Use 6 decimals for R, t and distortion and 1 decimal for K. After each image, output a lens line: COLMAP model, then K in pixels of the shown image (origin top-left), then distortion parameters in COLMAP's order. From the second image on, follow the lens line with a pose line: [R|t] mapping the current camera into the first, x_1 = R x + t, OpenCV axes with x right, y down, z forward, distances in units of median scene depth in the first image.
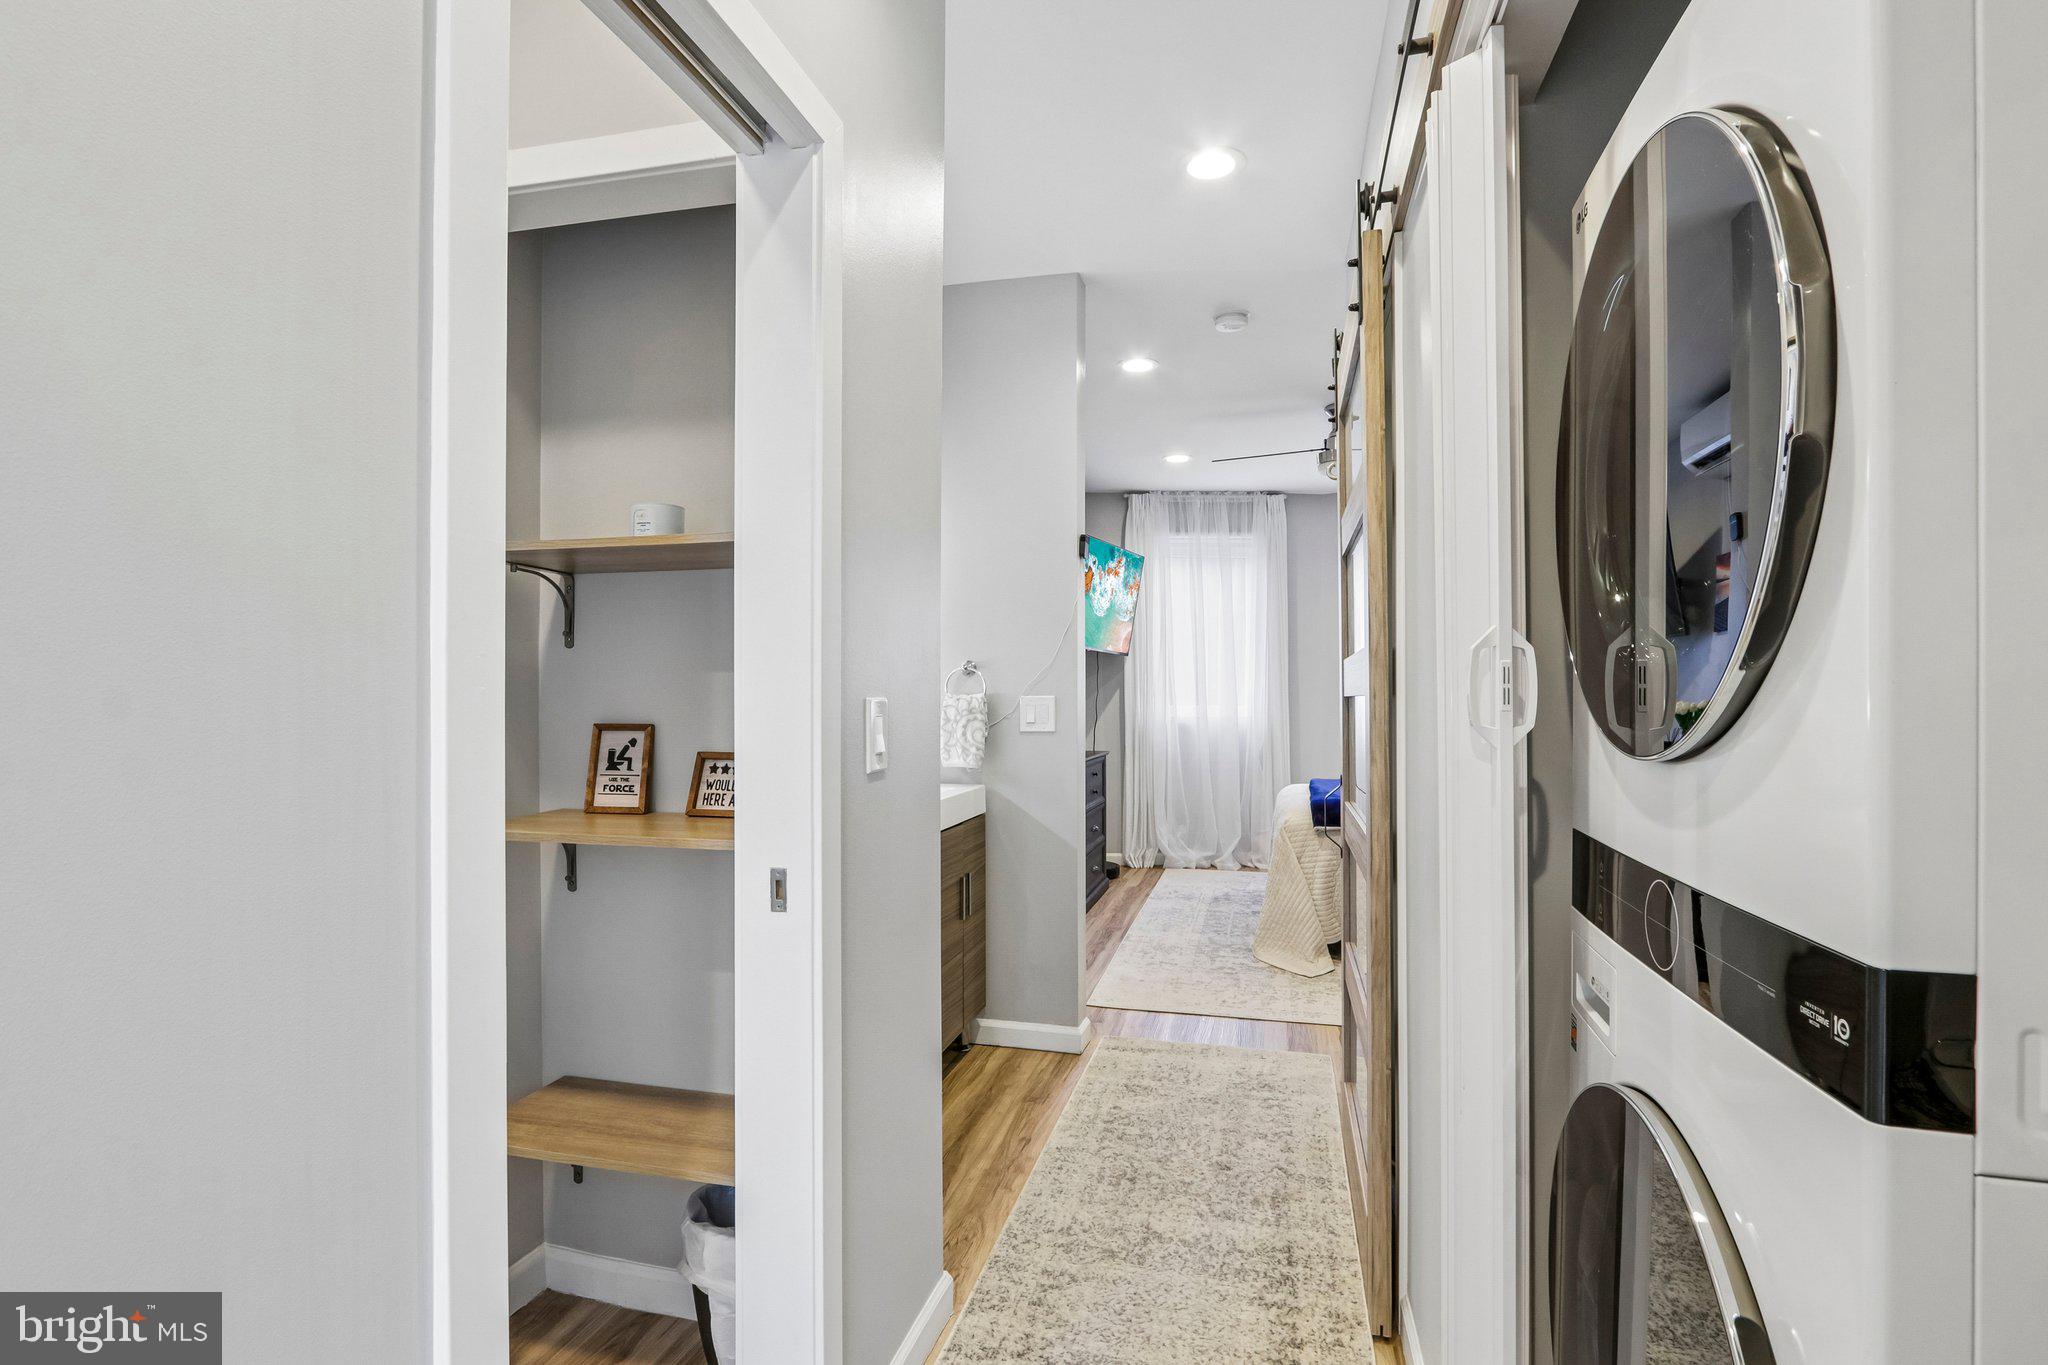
lens RADIAL K [[990.2, 0, 1013.8], [0, 990.2, 683.2], [0, 0, 1]] dist [-0.023932, -0.000155]
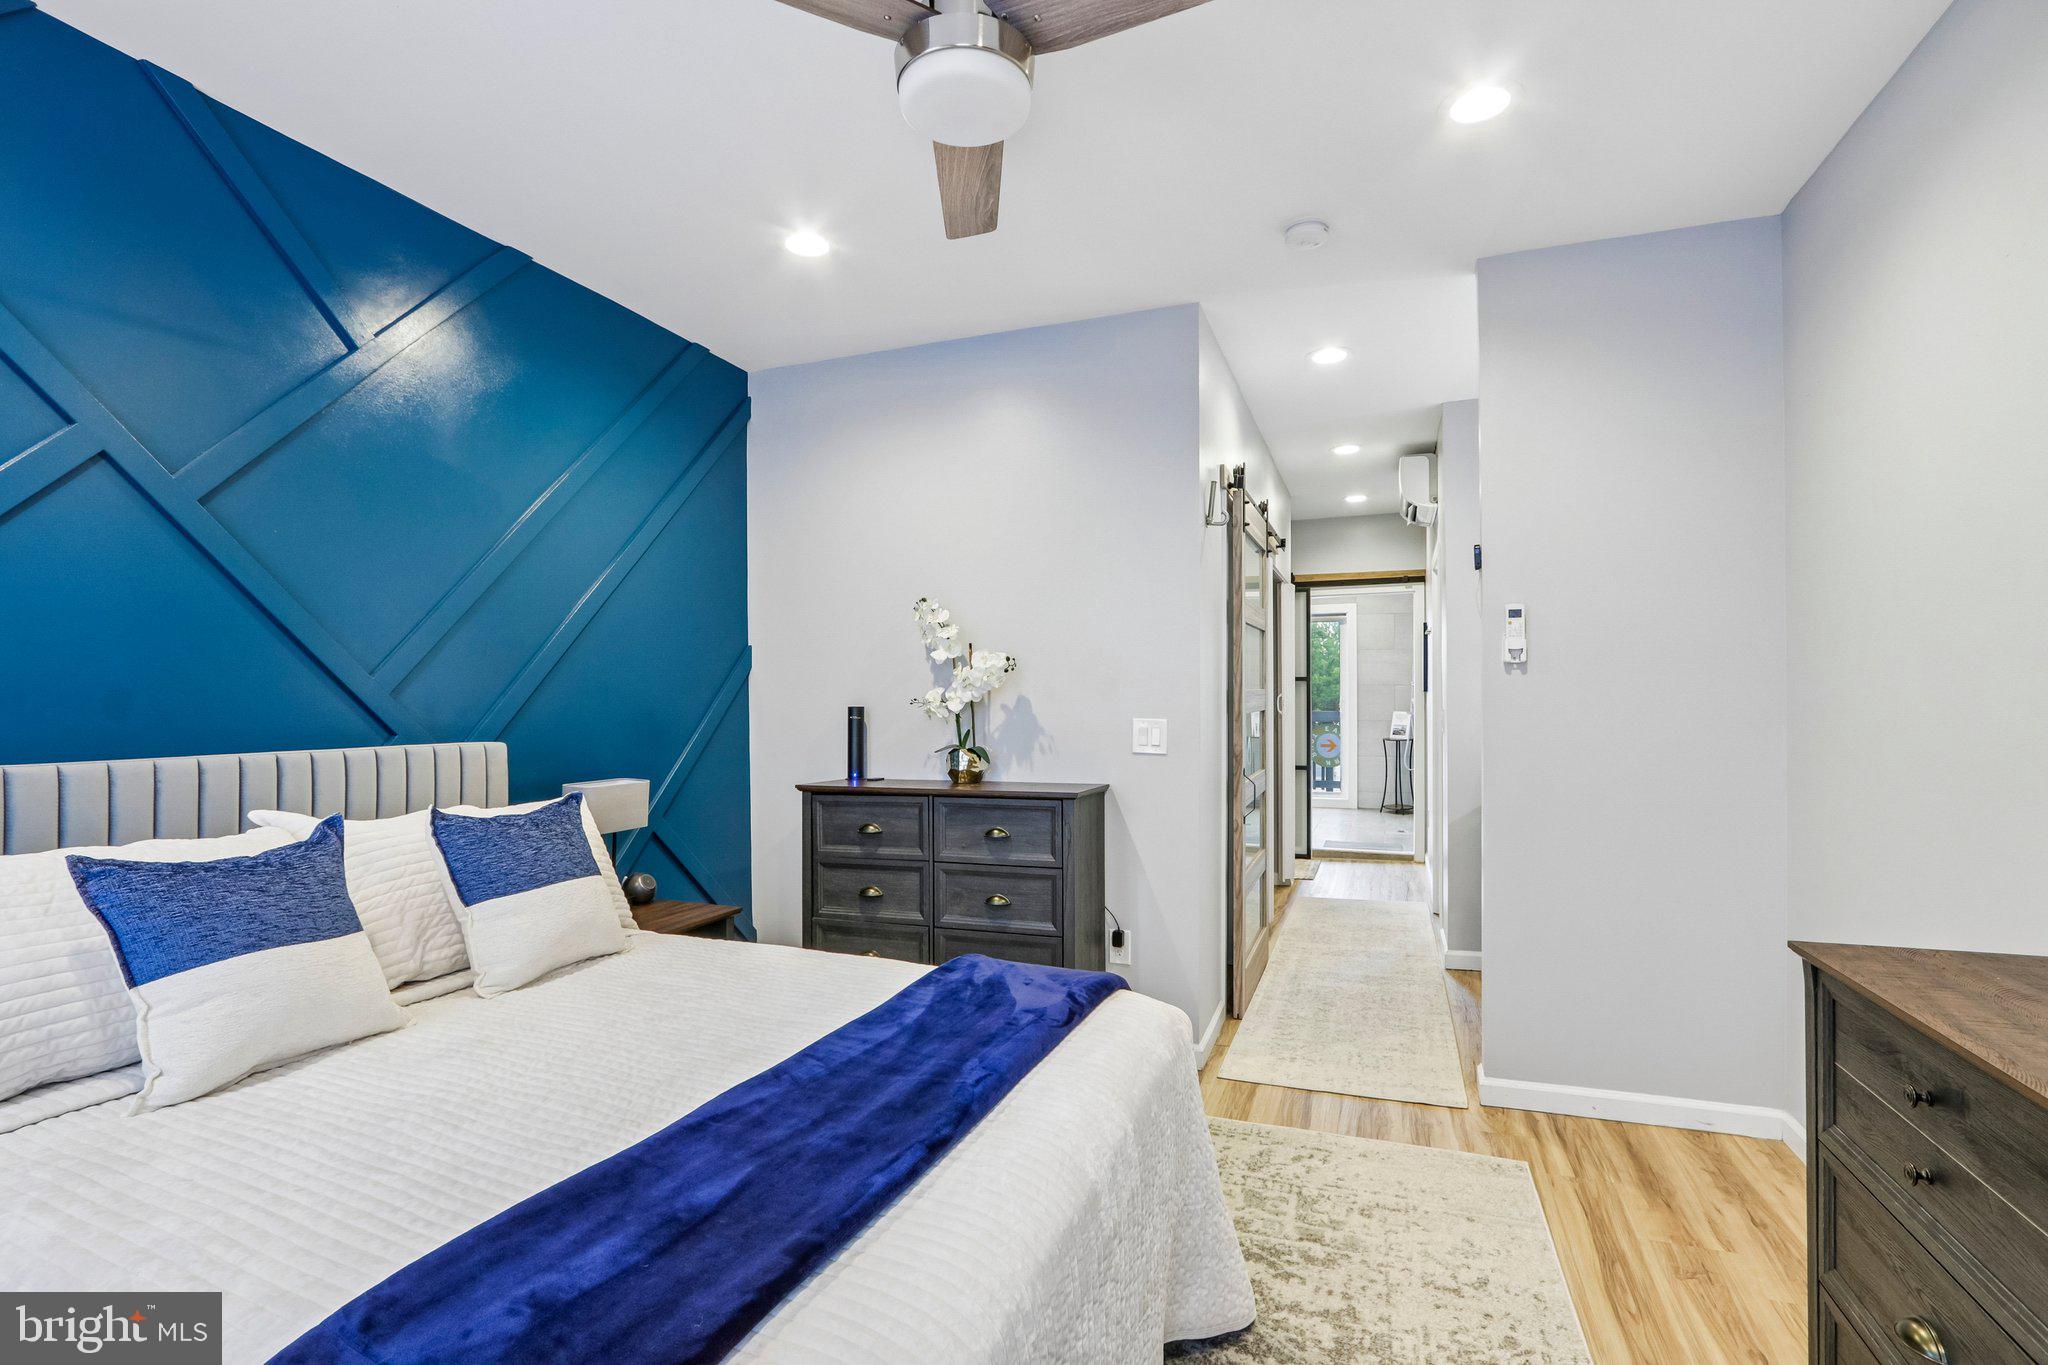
lens RADIAL K [[940.4, 0, 1016.7], [0, 940.4, 692.1], [0, 0, 1]] dist [-0.013920, 0.000019]
pose [[-0.993433, 0.003042, 0.114374, 0.245962], [0.002185, 0.999969, -0.007617, -0.004625], [-0.114393, -0.007317, -0.993409, 1.173363]]
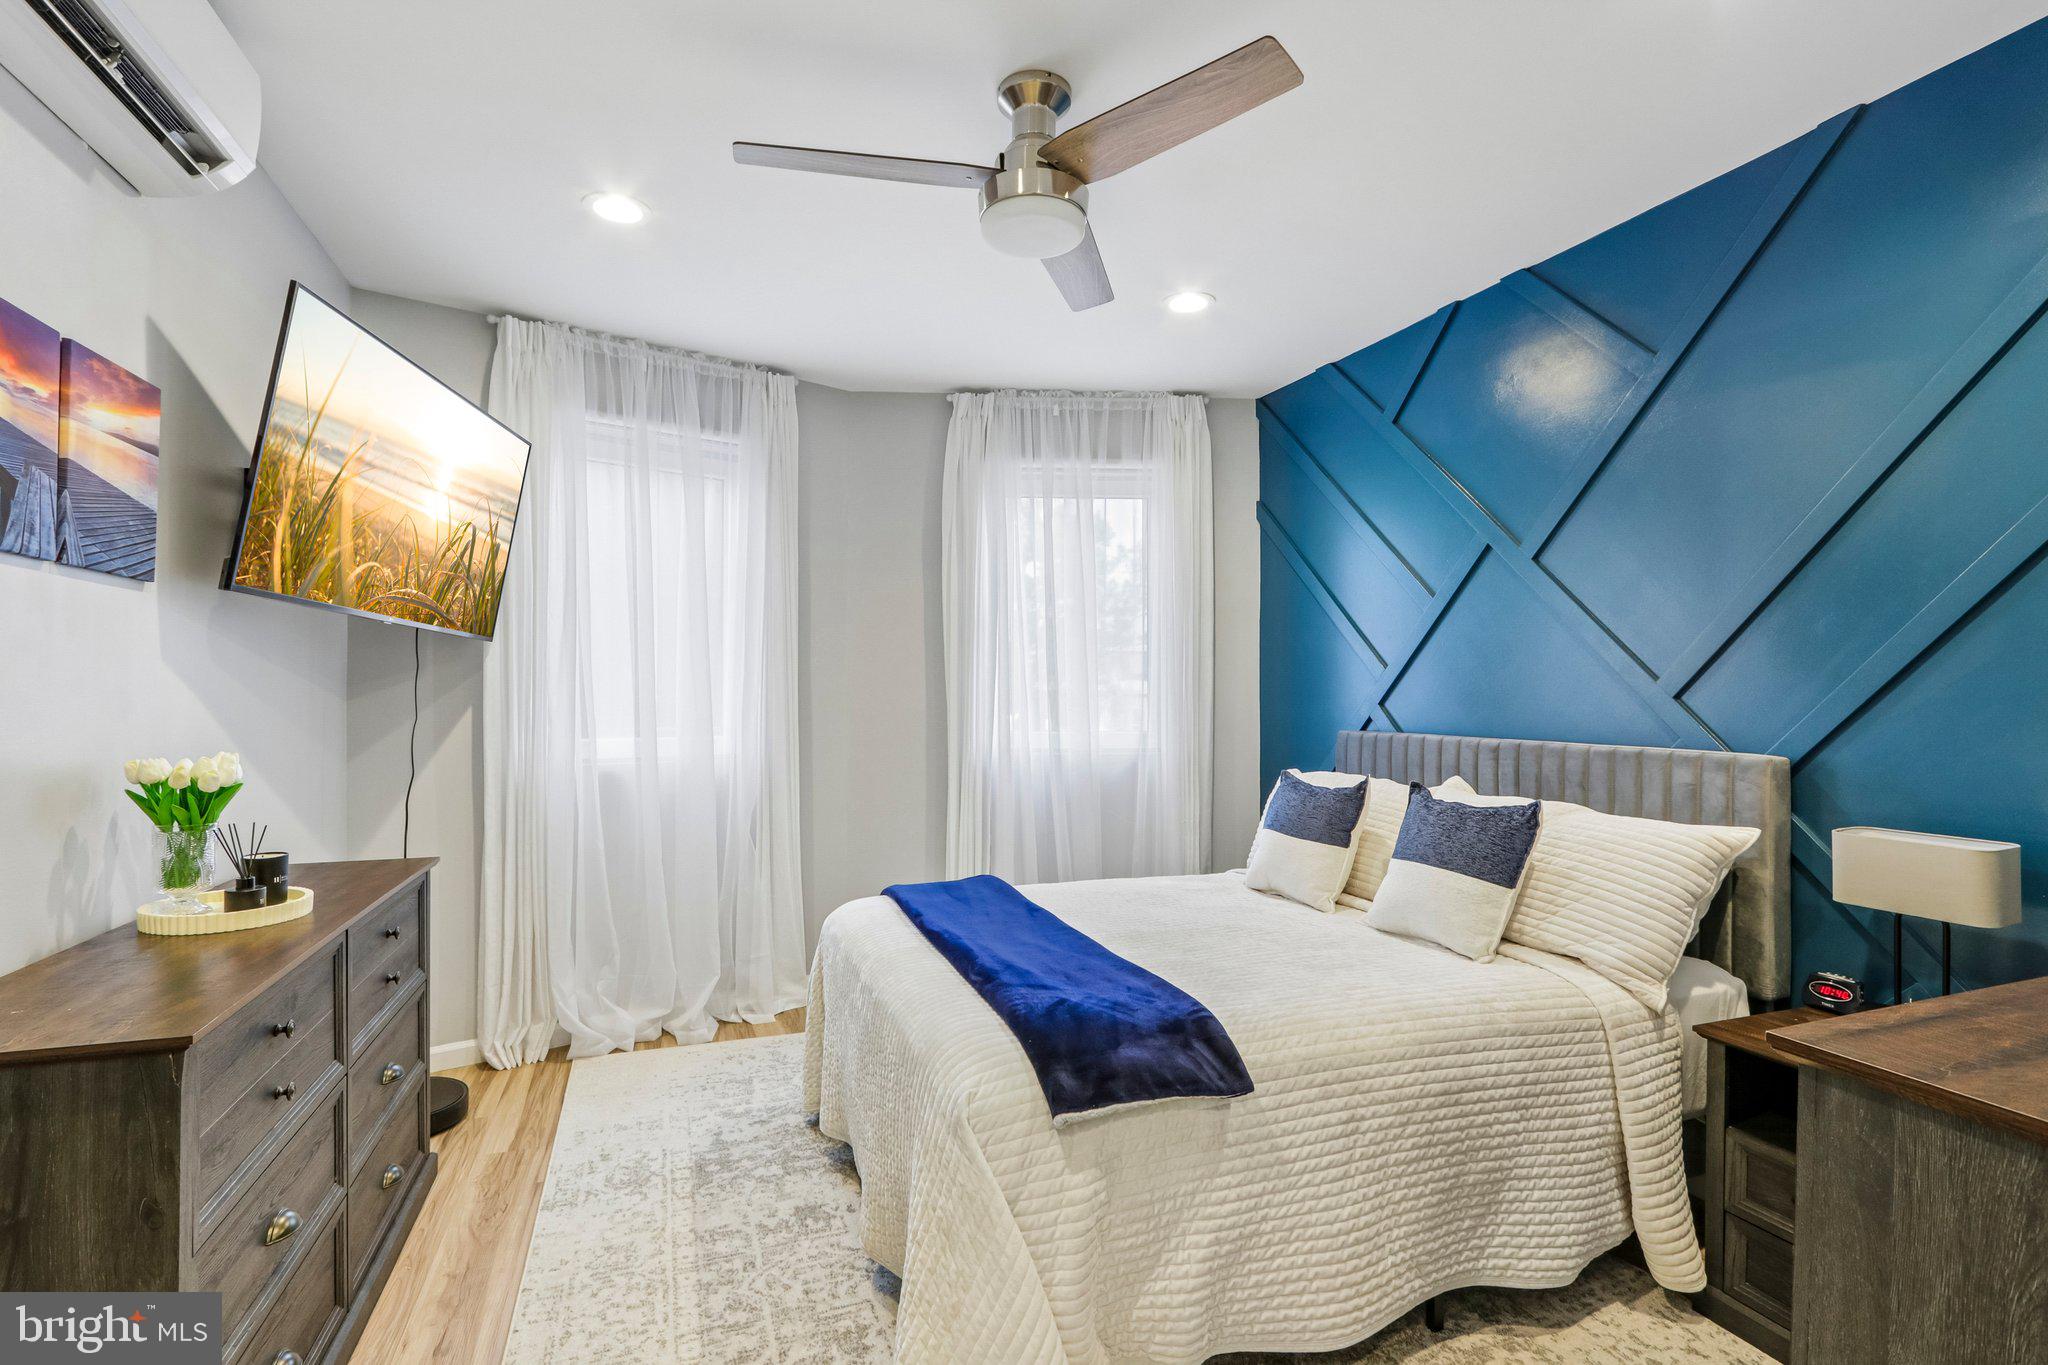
lens RADIAL K [[953.2, 0, 1018.0], [0, 953.2, 685.1], [0, 0, 1]] dist [-0.014261, 0.000745]
pose [[0.818056, 0.007842, 0.575085, 0.071931], [-0.008556, 0.999962, -0.001464, -0.009355], [-0.575075, -0.003723, 0.818092, 0.575722]]
